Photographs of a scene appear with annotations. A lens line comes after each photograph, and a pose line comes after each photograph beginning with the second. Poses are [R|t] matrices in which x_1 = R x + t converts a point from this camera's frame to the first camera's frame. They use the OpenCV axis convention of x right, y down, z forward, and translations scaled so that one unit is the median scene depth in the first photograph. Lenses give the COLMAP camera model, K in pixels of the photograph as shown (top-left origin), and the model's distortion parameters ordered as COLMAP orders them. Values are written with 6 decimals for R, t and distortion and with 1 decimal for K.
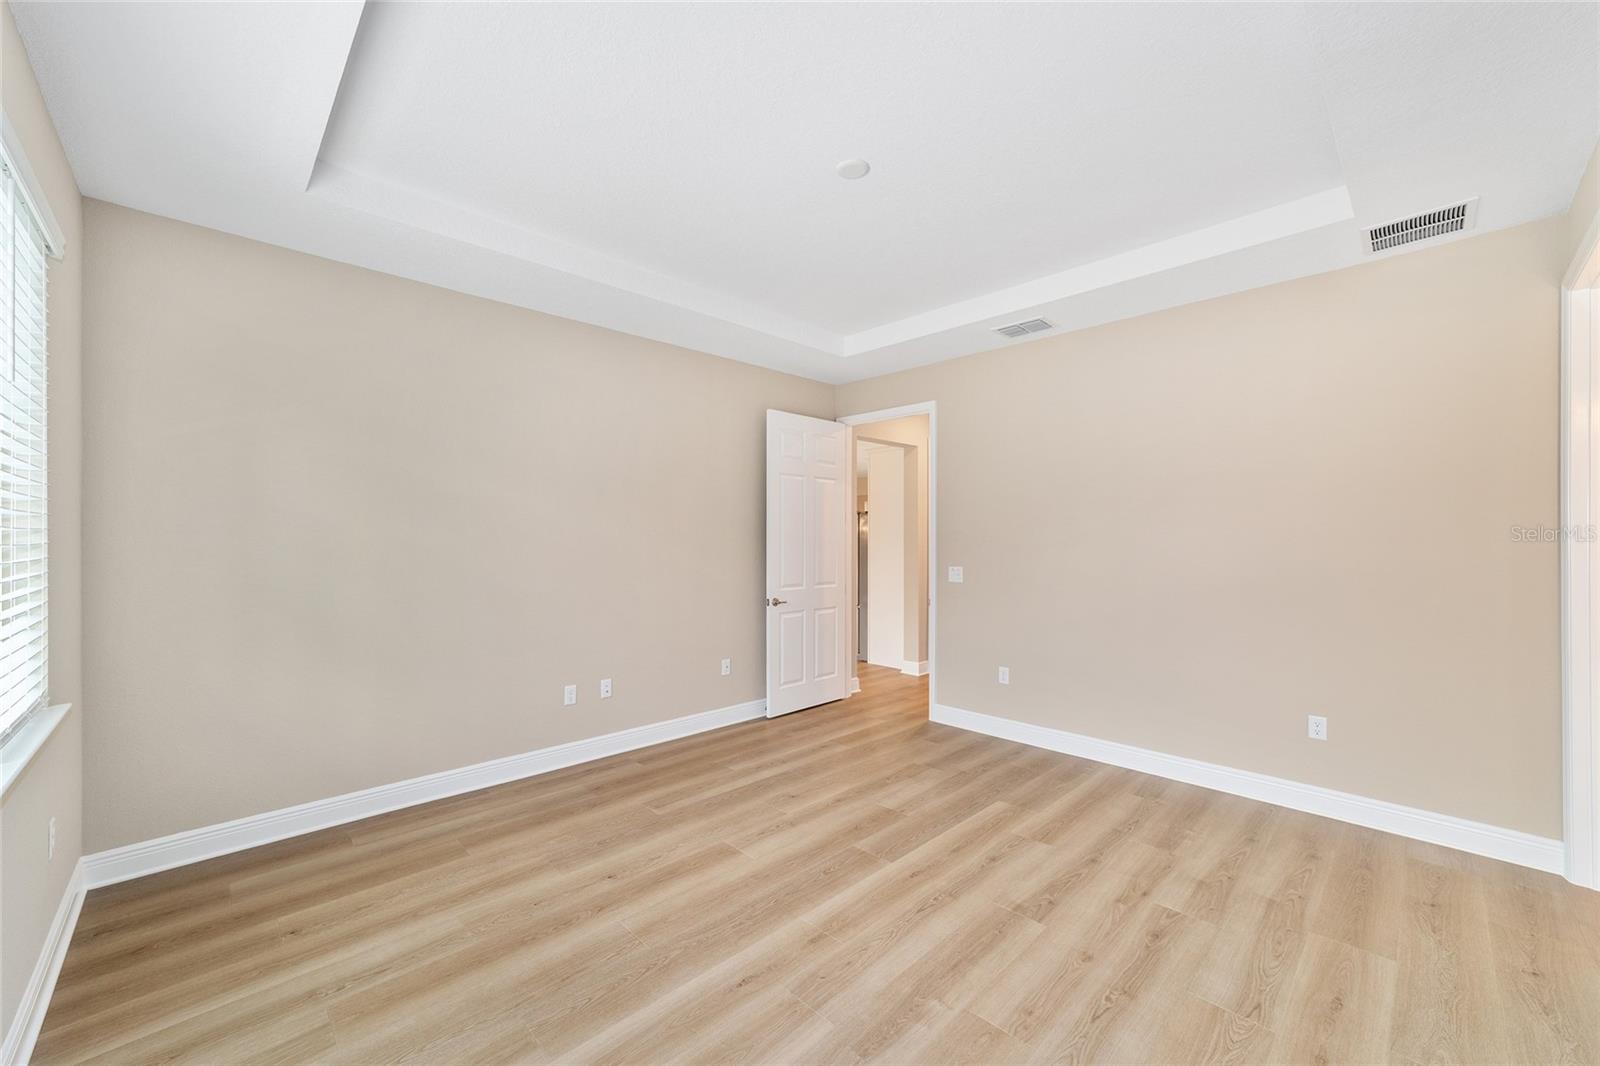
lens RADIAL K [[610.6, 0, 791.7], [0, 610.6, 538.6], [0, 0, 1]] dist [-0.013706, 0.007751]
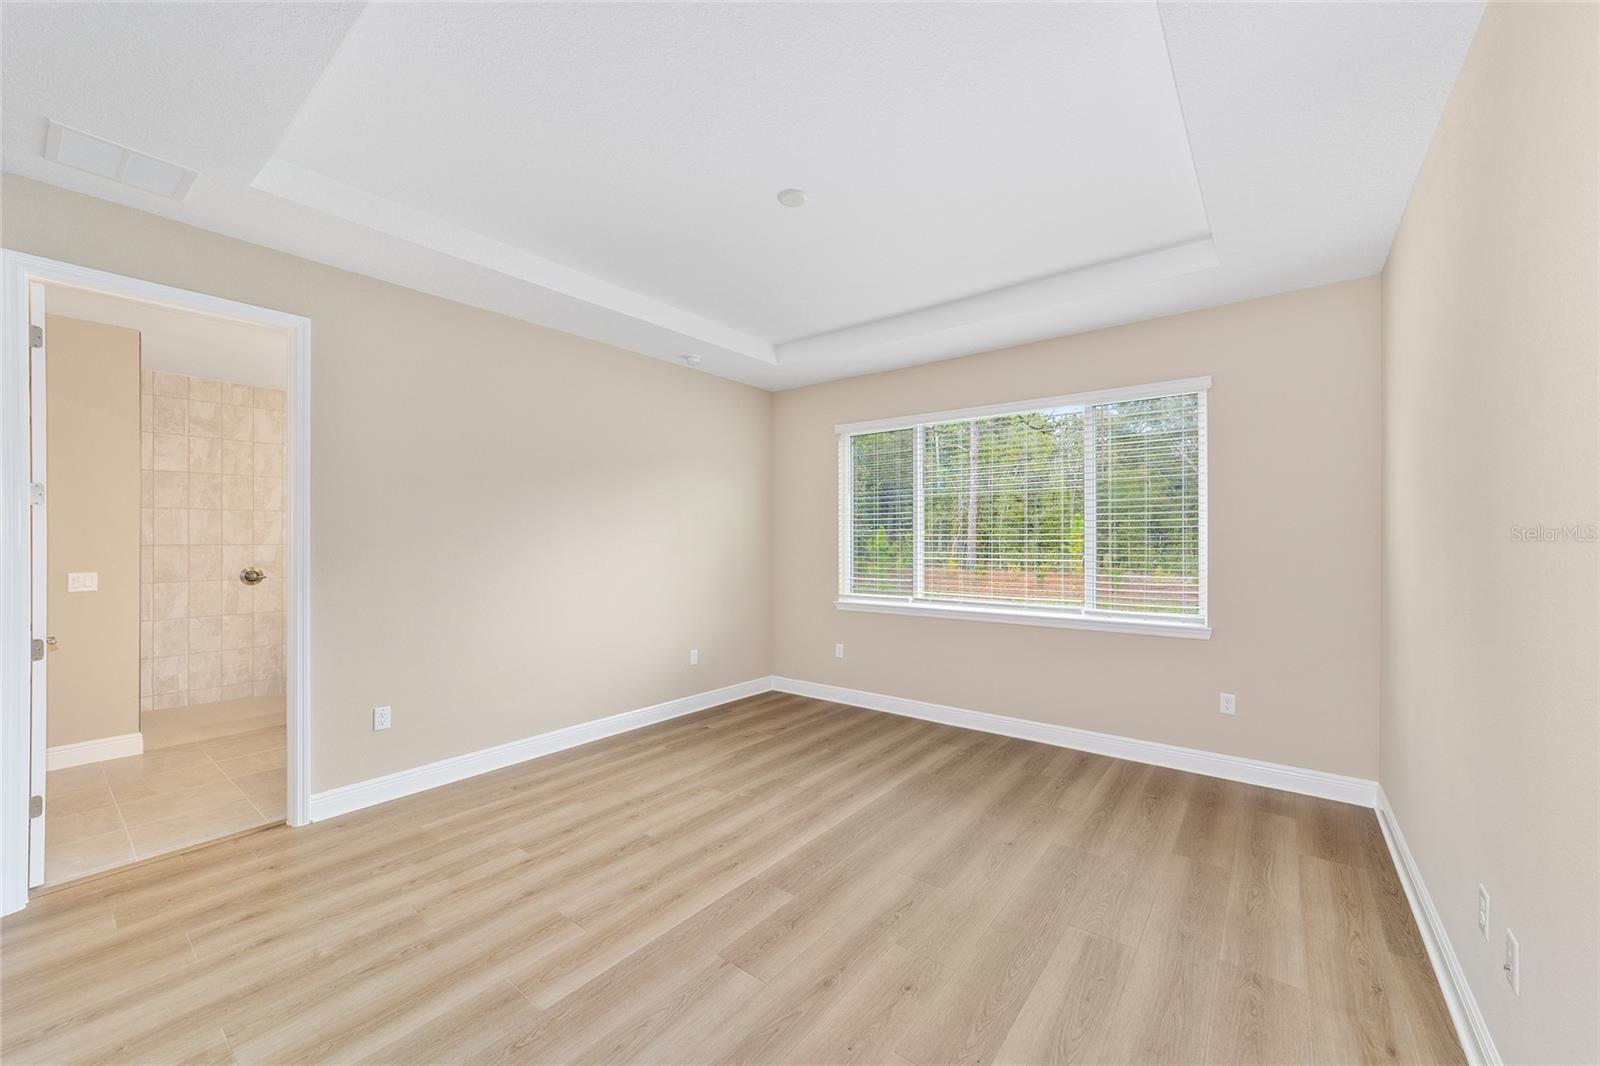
lens RADIAL K [[610.6, 0, 791.7], [0, 610.6, 538.6], [0, 0, 1]] dist [-0.013706, 0.007751]
pose [[-0.990165, -0.000572, -0.139902, 0.248315], [-0.000547, 1.000000, -0.000218, 0.001841], [0.139902, -0.000139, -0.990165, 2.032724]]
